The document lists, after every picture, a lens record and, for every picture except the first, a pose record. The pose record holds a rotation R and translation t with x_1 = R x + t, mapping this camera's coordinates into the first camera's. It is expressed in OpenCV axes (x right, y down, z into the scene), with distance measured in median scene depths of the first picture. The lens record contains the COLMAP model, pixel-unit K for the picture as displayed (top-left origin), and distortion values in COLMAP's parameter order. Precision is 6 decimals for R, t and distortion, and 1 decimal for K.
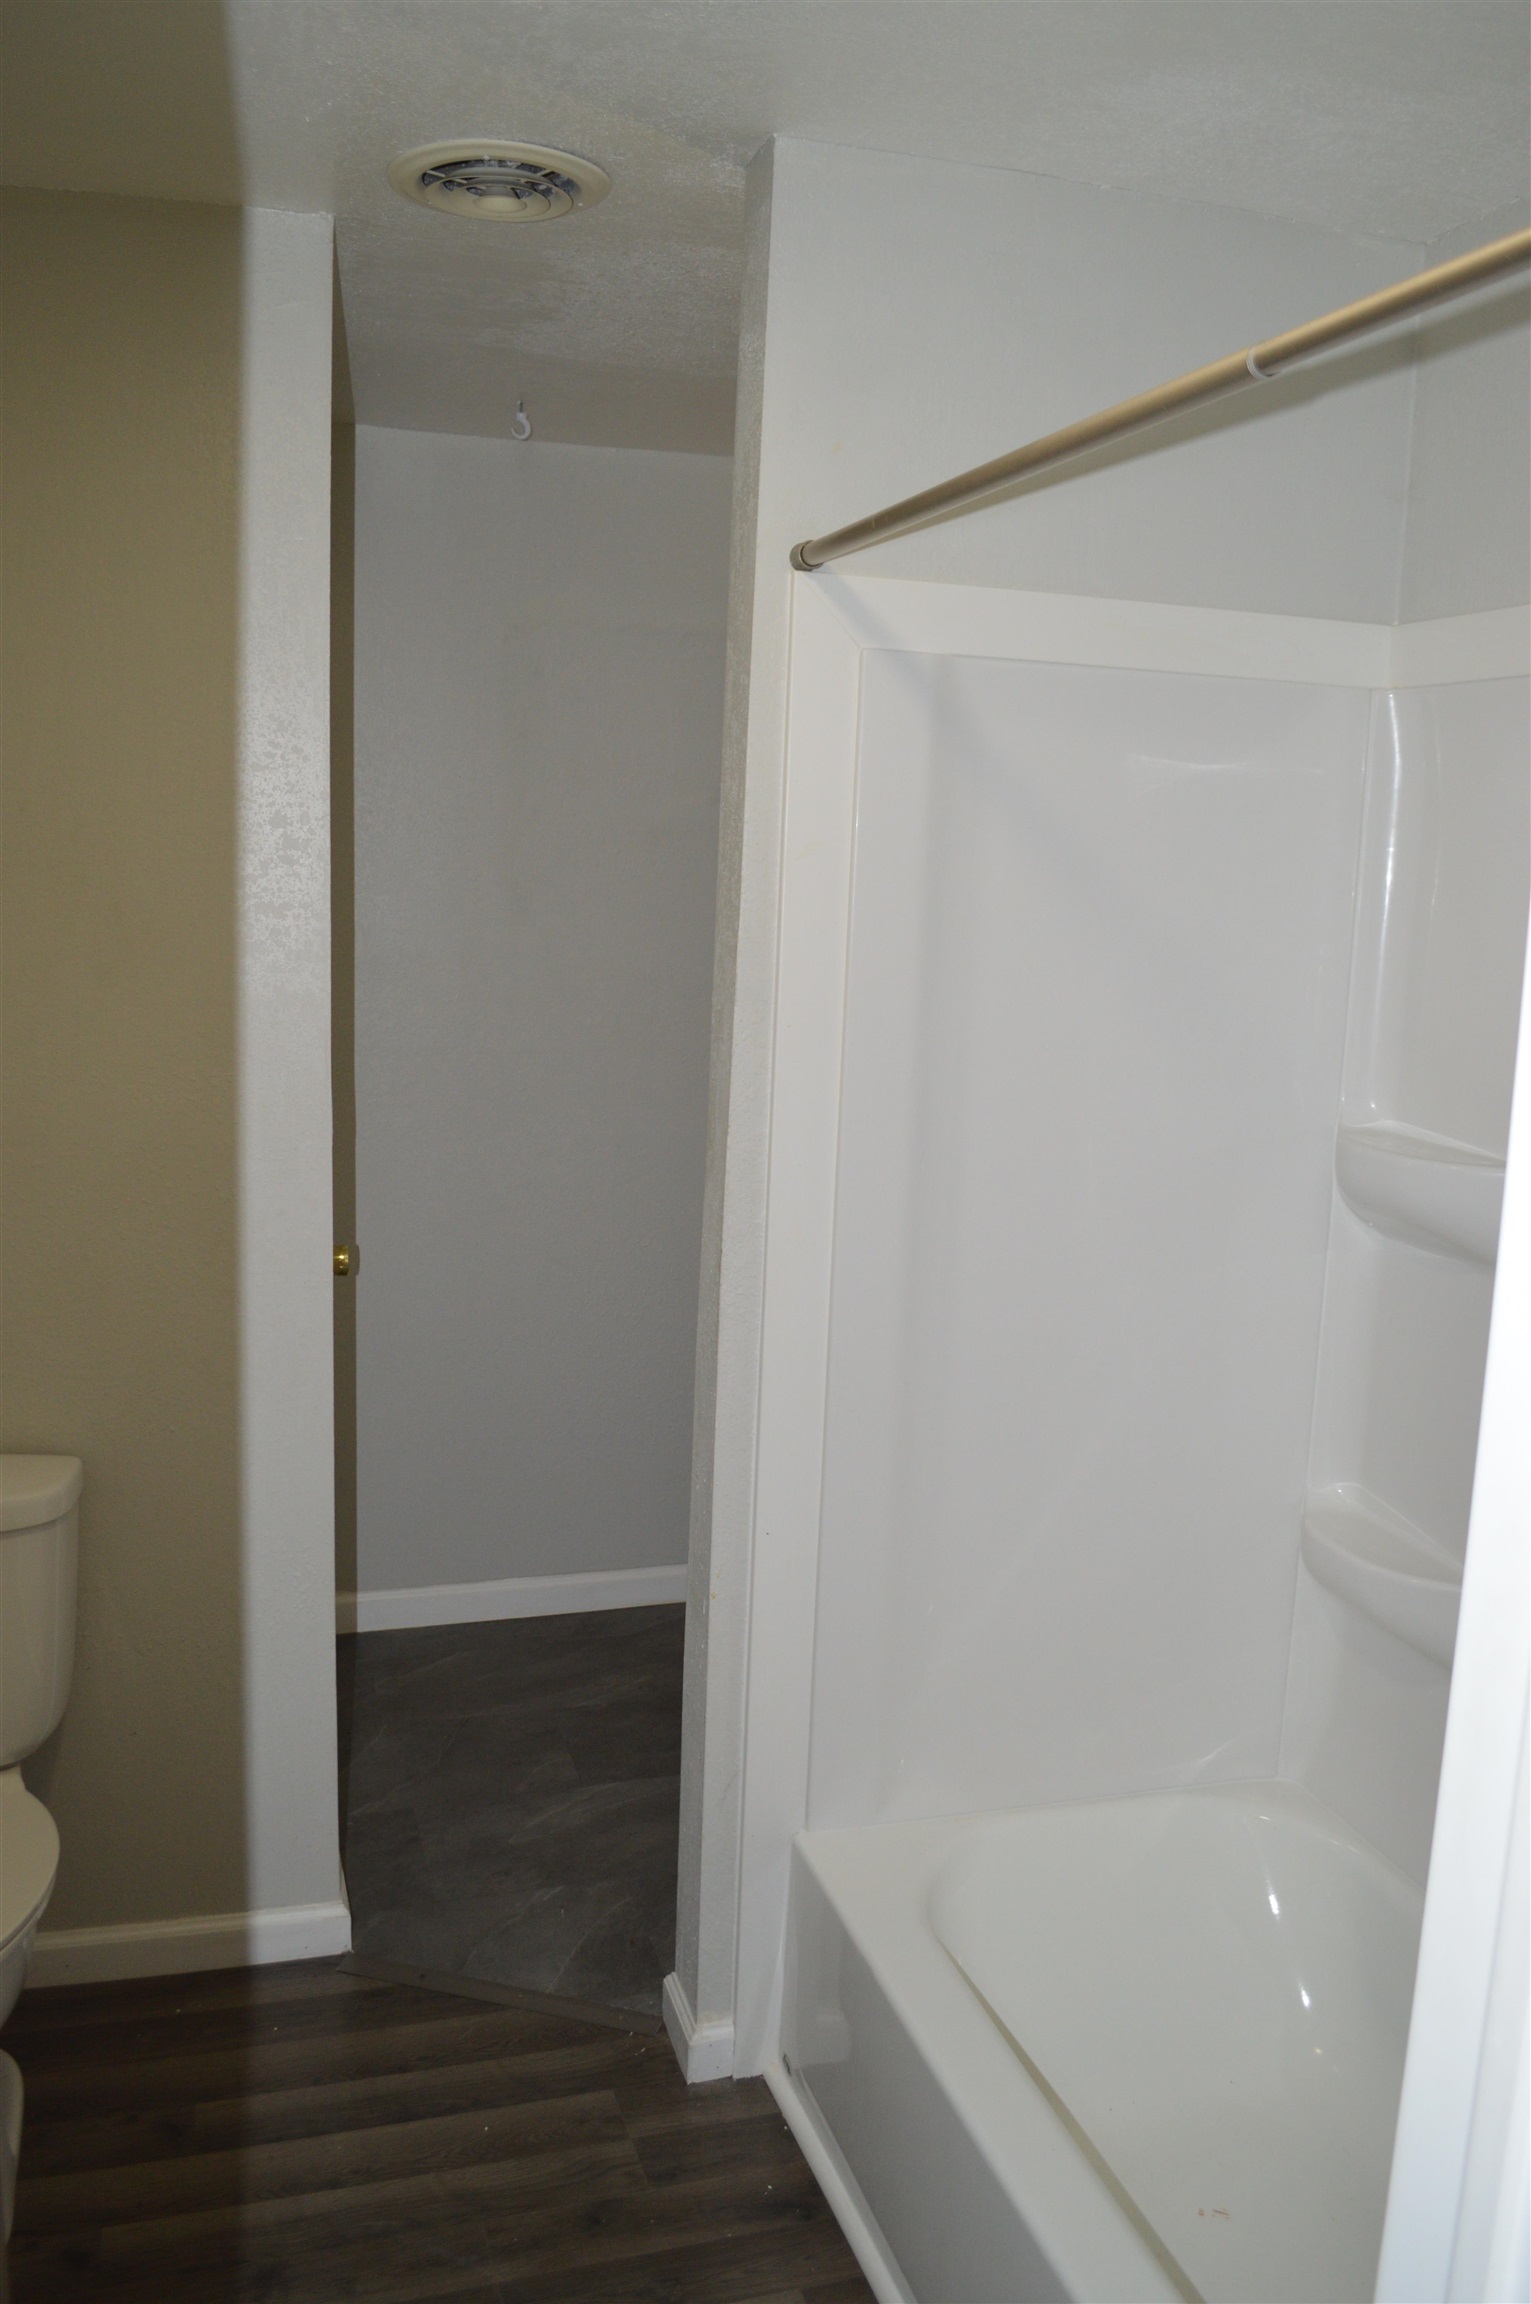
lens RADIAL K [[1846.6, 0, 762.3], [0, 1846.6, 1143.7], [0, 0, 1]] dist [-0.099165, 0.015738]
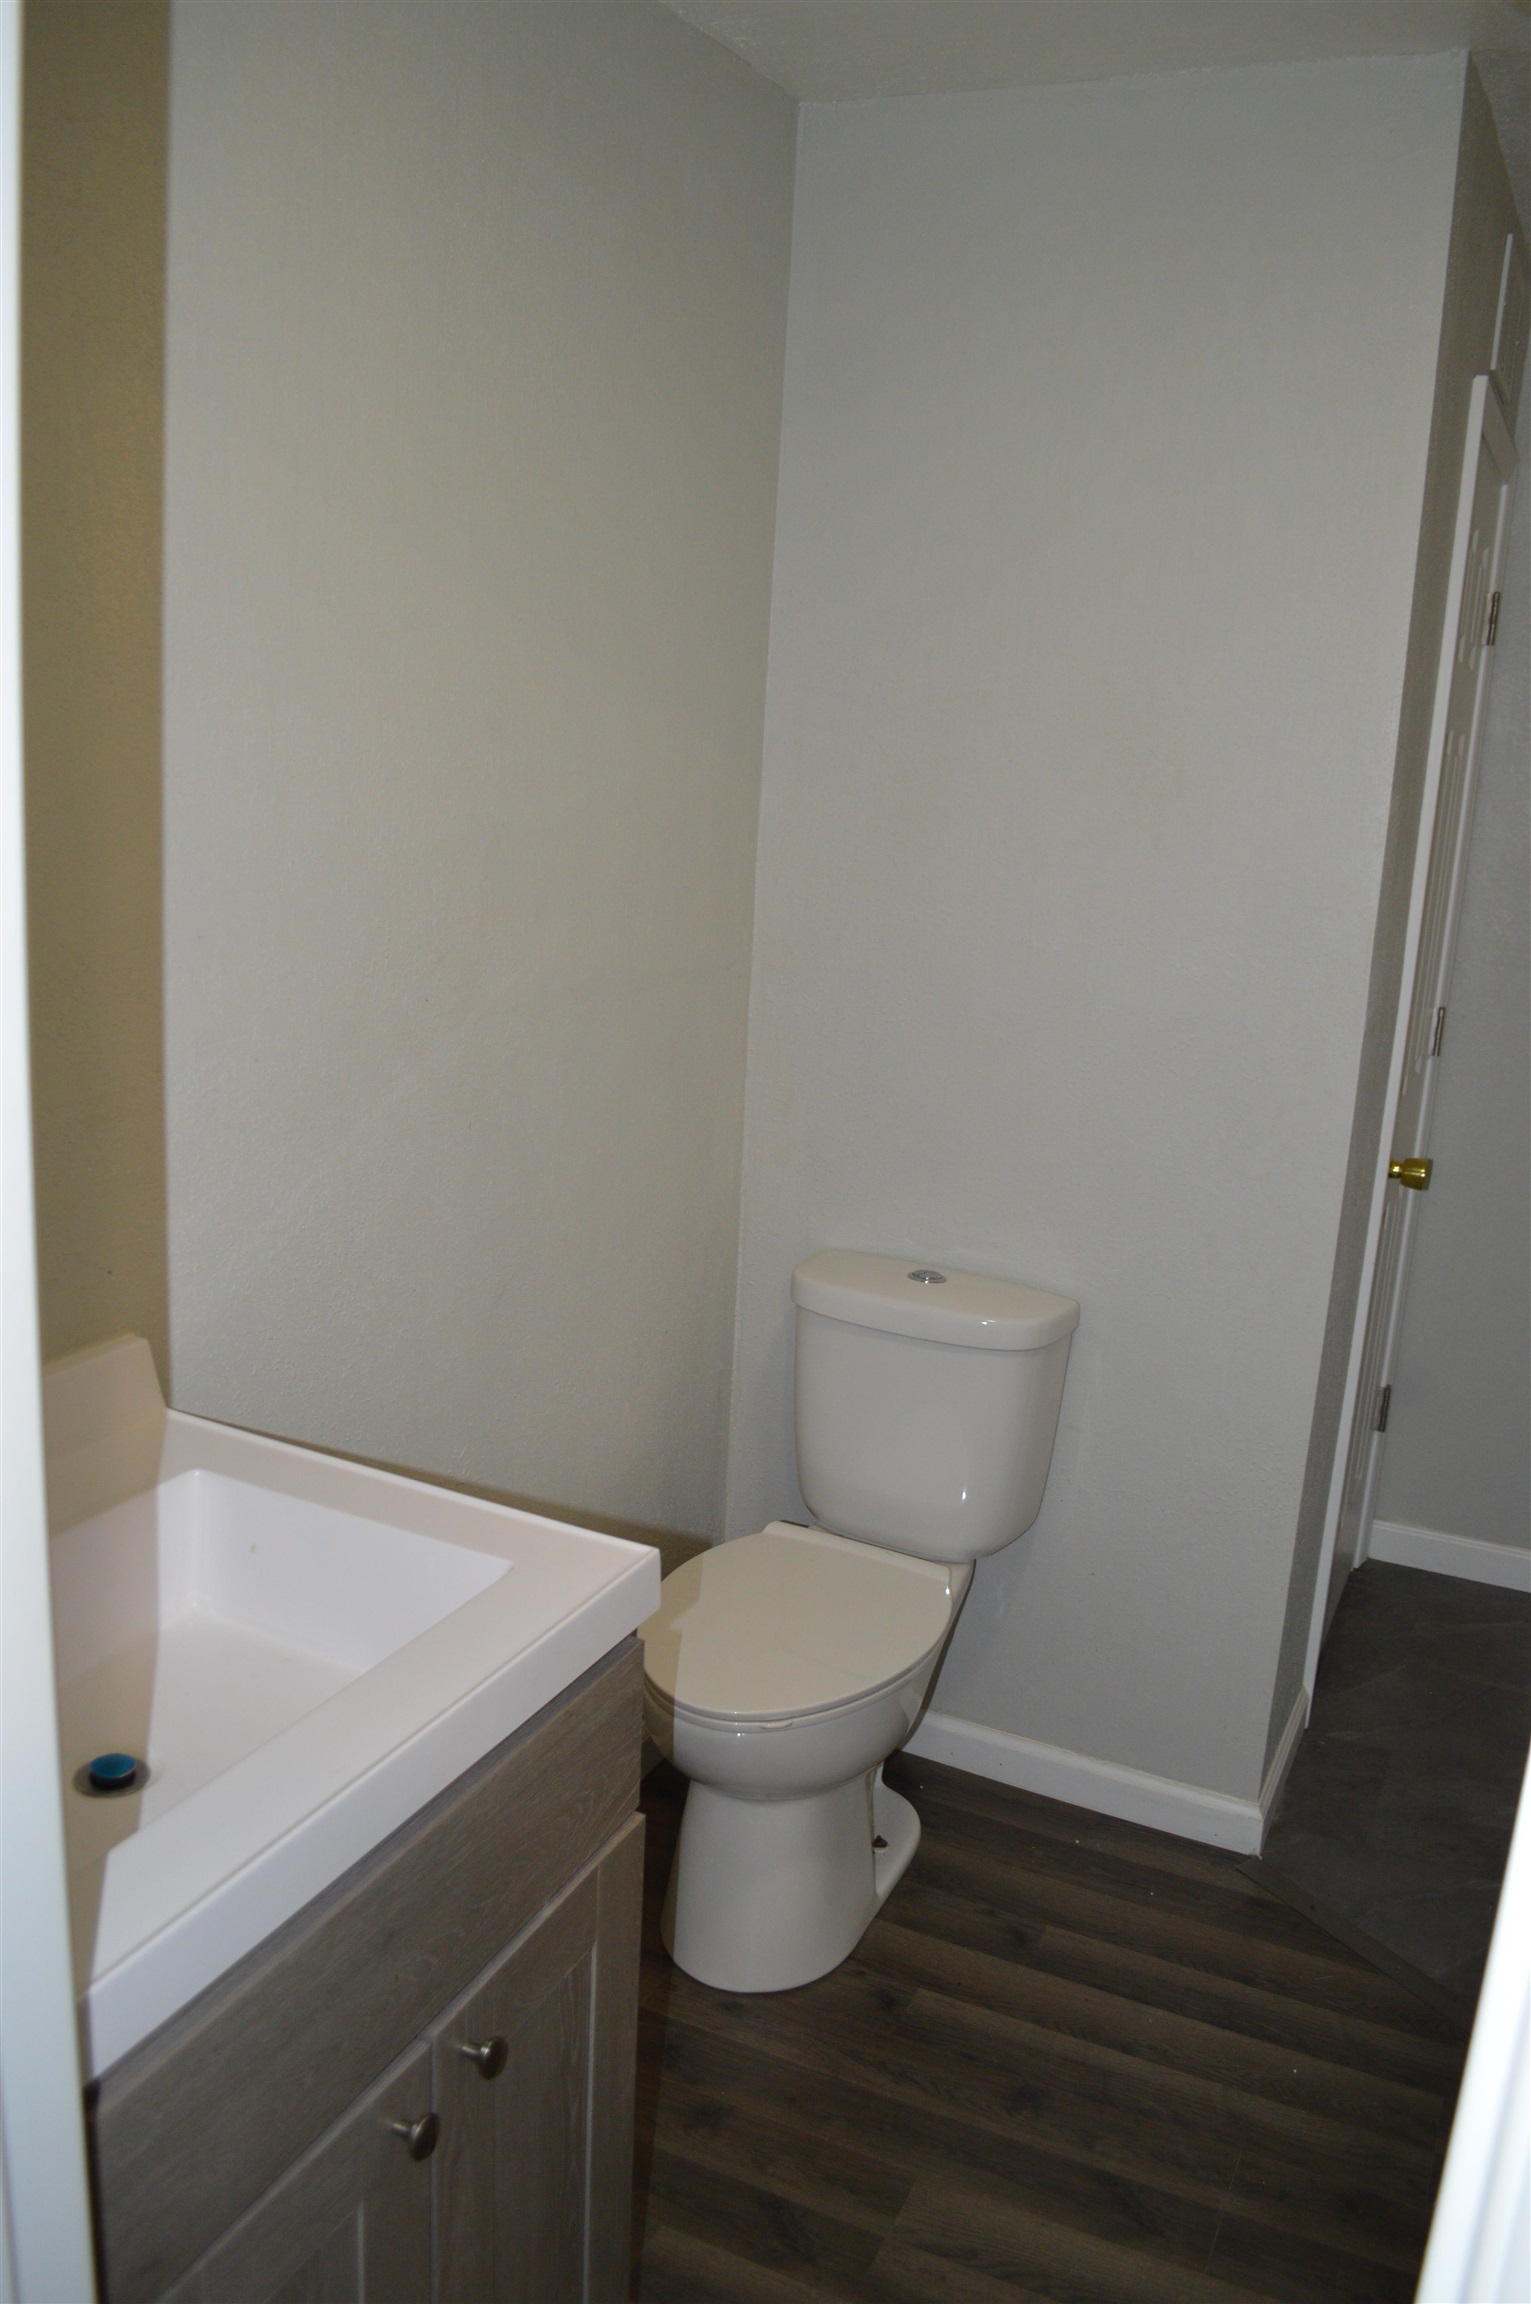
lens RADIAL K [[1846.6, 0, 764.6], [0, 1846.6, 1160.5], [0, 0, 1]] dist [-0.099165, 0.015738]
pose [[0.734200, 0.181075, -0.654341, 0.179674], [-0.144551, 0.983371, 0.109935, 0.000803], [0.663367, 0.013872, 0.748166, 0.079891]]
